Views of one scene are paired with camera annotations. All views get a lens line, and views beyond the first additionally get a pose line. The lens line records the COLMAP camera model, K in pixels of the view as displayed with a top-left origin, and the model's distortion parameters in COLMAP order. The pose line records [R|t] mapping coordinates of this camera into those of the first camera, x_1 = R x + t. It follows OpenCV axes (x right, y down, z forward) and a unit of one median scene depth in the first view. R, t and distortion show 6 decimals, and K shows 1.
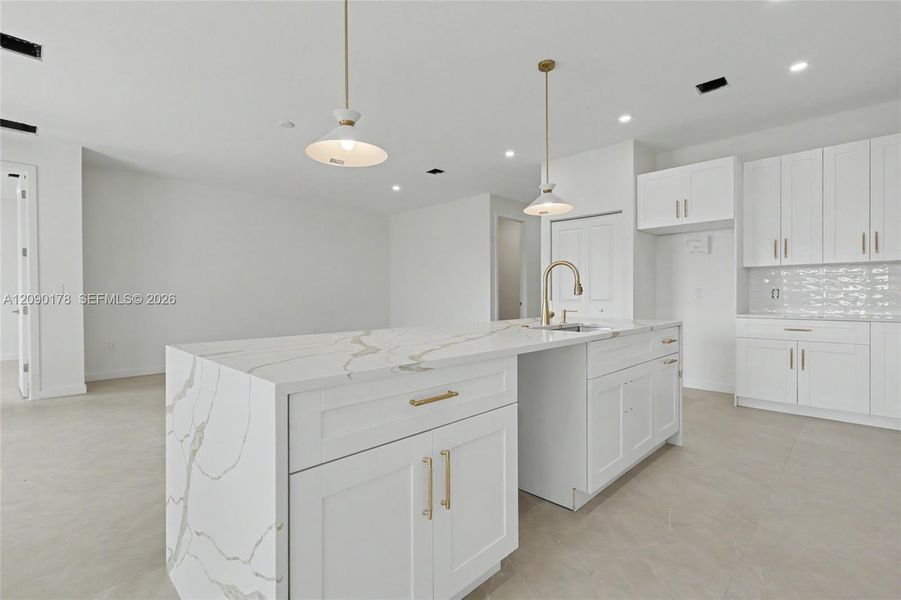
lens RADIAL K [[414.6, 0, 454.0], [0, 414.6, 296.7], [0, 0, 1]] dist [0.000691, -0.000217]
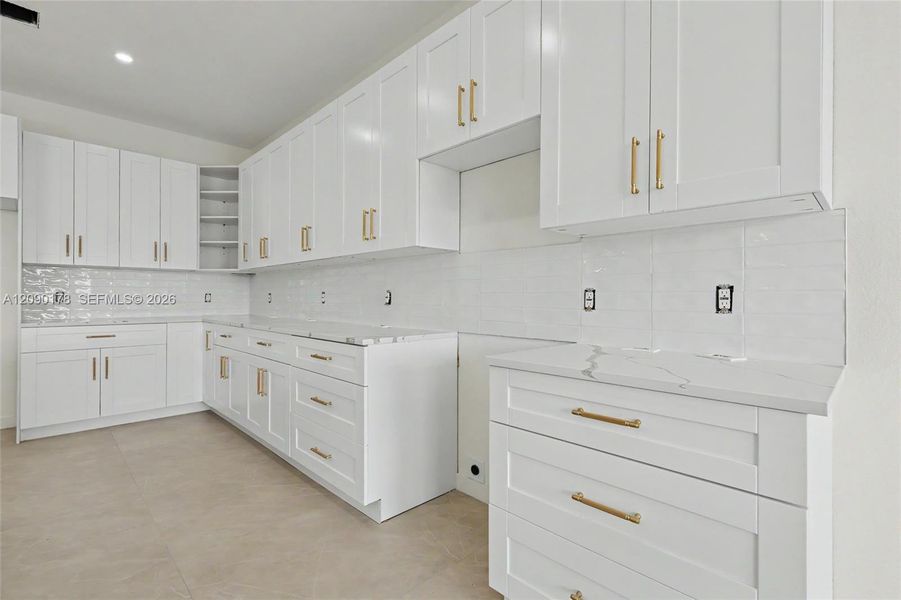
lens RADIAL K [[414.6, 0, 454.0], [0, 414.6, 296.7], [0, 0, 1]] dist [0.000691, -0.000217]
pose [[0.017160, 0.007596, 0.999824, -0.084164], [0.001531, 0.999970, -0.007623, -0.000333], [-0.999852, 0.001661, 0.017148, 0.194569]]
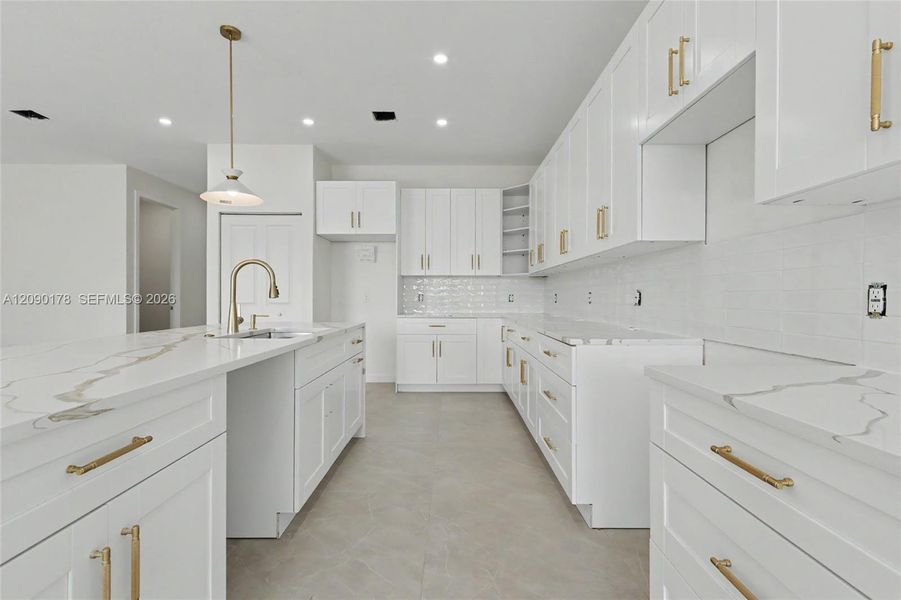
lens RADIAL K [[414.6, 0, 454.0], [0, 414.6, 296.7], [0, 0, 1]] dist [0.000691, -0.000217]
pose [[0.709328, 0.007052, 0.704843, -0.042346], [-0.001595, 0.999963, -0.008400, -0.000019], [-0.704877, 0.004834, 0.709313, 0.049118]]
